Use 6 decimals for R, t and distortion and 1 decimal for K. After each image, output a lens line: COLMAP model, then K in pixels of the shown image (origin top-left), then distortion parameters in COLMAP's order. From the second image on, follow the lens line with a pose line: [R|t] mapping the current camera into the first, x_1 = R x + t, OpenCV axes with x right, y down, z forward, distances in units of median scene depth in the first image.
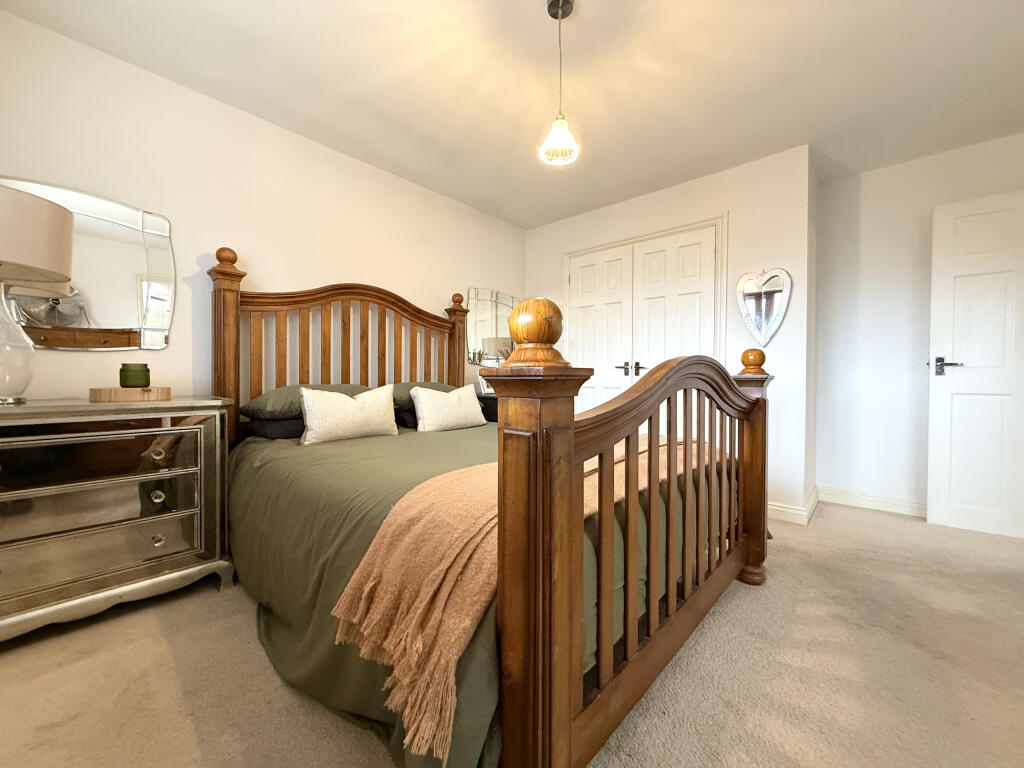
lens RADIAL K [[408.2, 0, 510.4], [0, 408.2, 381.6], [0, 0, 1]] dist [0.000700, 0.000585]
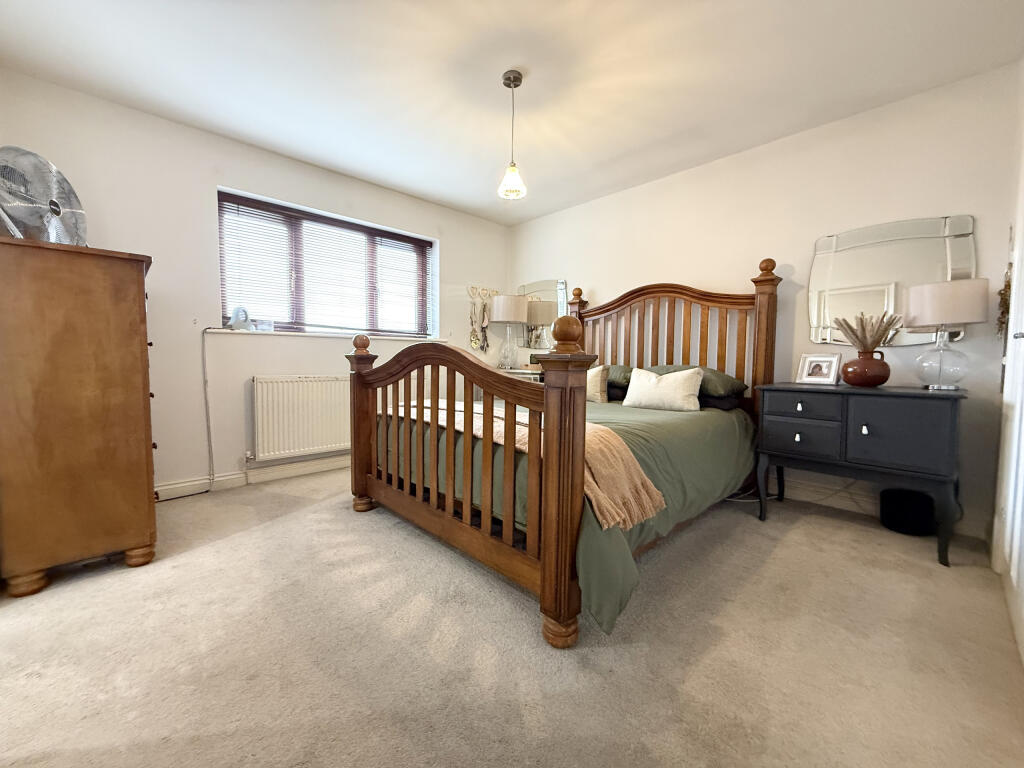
lens RADIAL K [[408.2, 0, 510.4], [0, 408.2, 381.6], [0, 0, 1]] dist [0.000700, 0.000585]
pose [[-0.067784, 0.048031, -0.996543, 0.887017], [-0.023180, 0.998495, 0.049702, 0.002529], [0.997431, 0.026469, -0.066569, 0.652158]]
